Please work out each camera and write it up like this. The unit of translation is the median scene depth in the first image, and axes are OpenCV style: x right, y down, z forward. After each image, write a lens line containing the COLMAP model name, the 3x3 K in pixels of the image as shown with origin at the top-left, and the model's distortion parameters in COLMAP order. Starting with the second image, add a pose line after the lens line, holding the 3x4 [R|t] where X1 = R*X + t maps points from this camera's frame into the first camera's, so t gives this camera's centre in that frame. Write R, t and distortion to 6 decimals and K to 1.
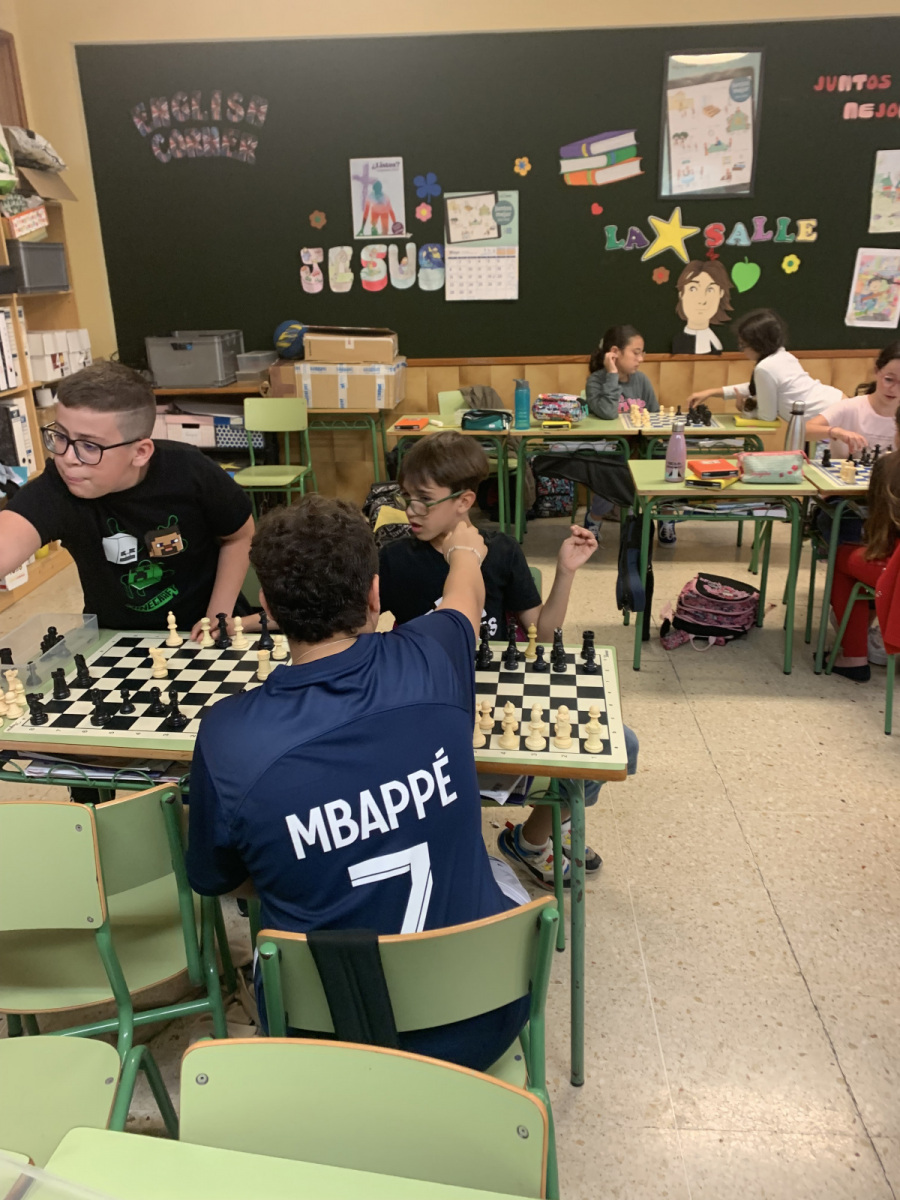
lens RADIAL K [[909.7, 0, 450.0], [0, 909.7, 600.0], [0, 0, 1]] dist [0.002256, 0.001803]
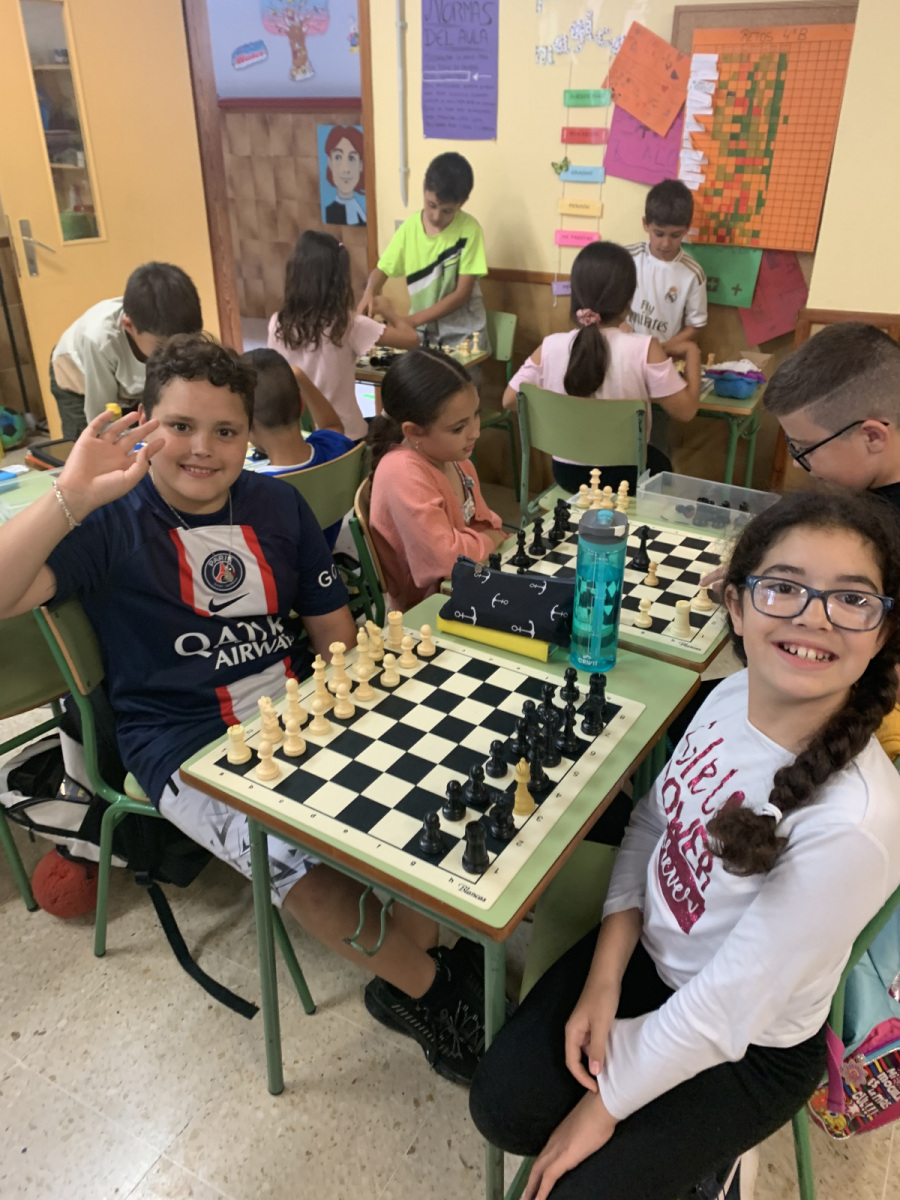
lens RADIAL K [[909.7, 0, 450.0], [0, 909.7, 600.0], [0, 0, 1]] dist [0.002256, 0.001803]
pose [[-0.432248, 0.437273, -0.788640, 0.566983], [-0.305441, 0.751868, 0.584294, -0.404563], [0.848450, 0.493443, -0.191433, 1.099001]]
